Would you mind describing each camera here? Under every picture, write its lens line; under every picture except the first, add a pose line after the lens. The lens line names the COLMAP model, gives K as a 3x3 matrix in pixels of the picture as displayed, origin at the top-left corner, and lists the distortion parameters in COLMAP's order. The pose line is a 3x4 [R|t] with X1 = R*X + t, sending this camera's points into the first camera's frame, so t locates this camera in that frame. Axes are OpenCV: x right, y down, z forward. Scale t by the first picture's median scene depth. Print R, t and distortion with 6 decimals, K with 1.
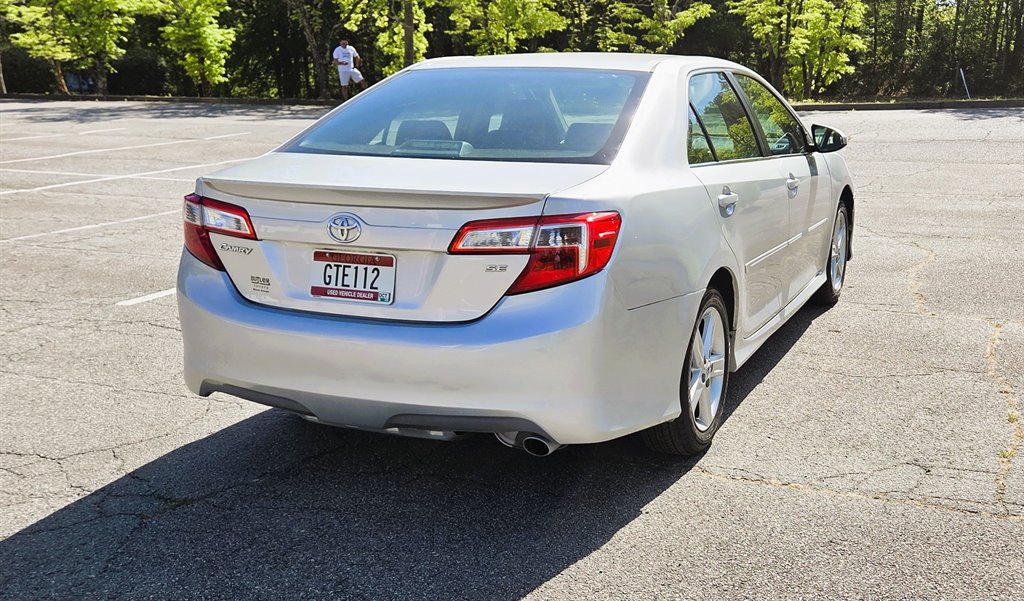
lens RADIAL K [[1094.8, 0, 512.0], [0, 1094.8, 300.5], [0, 0, 1]] dist [0.017793, 0.017141]
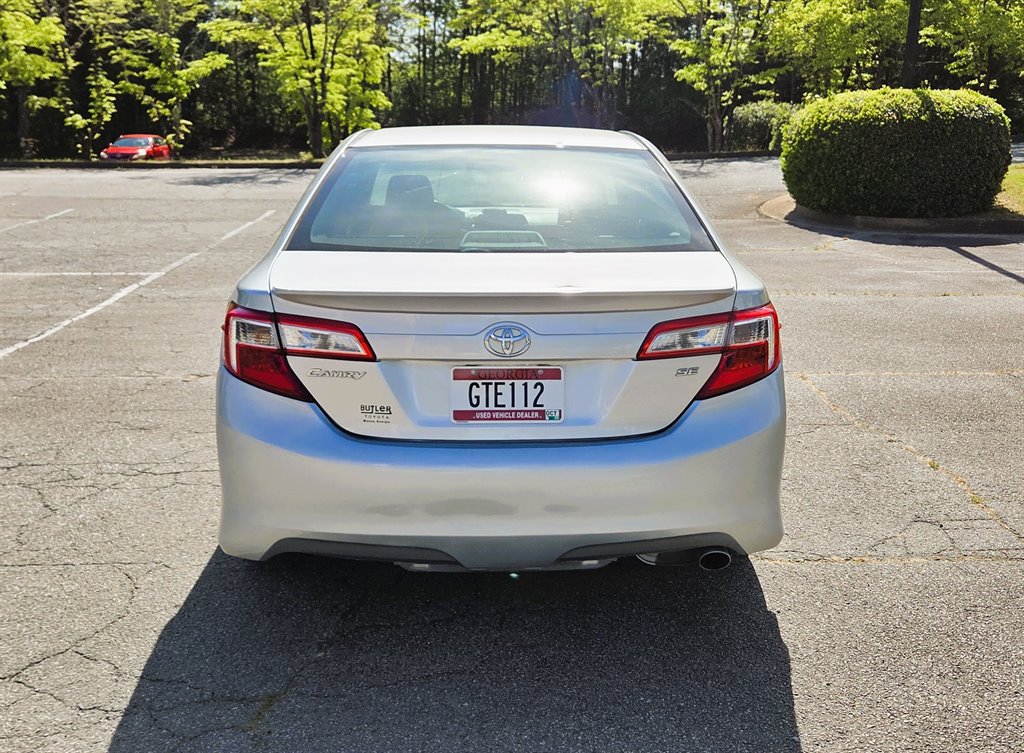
lens RADIAL K [[1108.3, 0, 512.0], [0, 1108.3, 376.5], [0, 0, 1]] dist [0.117291, -0.244716]
pose [[0.897873, -0.091664, 0.430607, -0.511646], [0.084704, 0.995779, 0.035355, -0.065987], [-0.432030, 0.004730, 0.901847, 0.210567]]
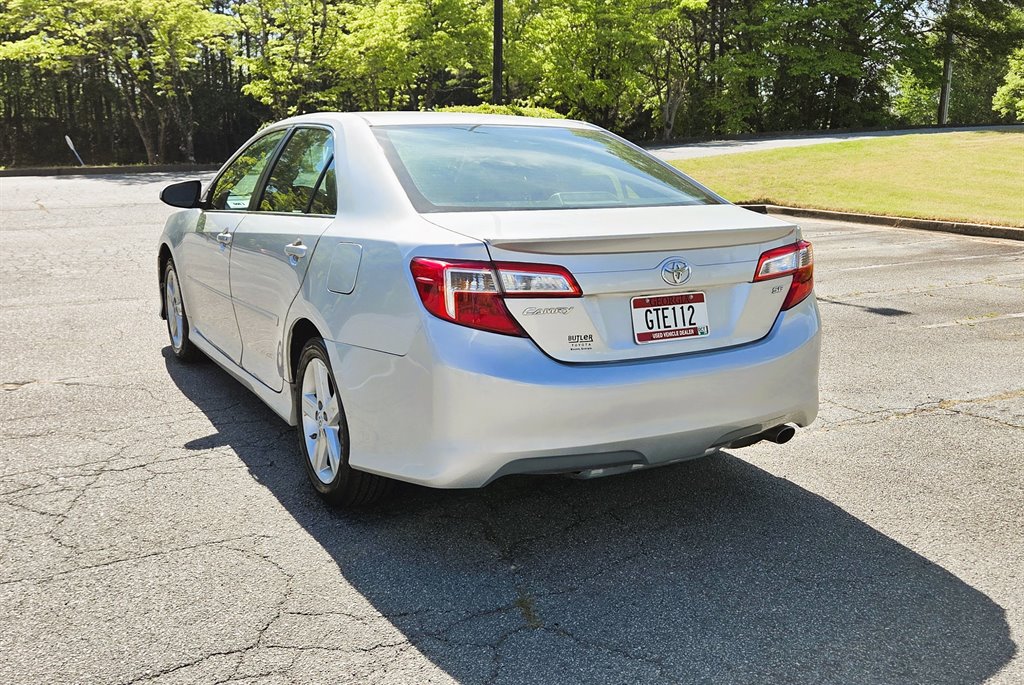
lens RADIAL K [[1023.0, 0, 566.4], [0, 1023.0, 344.6], [0, 0, 1]] dist [0.082258, -0.108819]
pose [[0.566817, -0.150170, 0.810041, -0.998038], [0.160612, 0.984523, 0.070130, -0.080705], [-0.808036, 0.090352, 0.582164, 0.503810]]
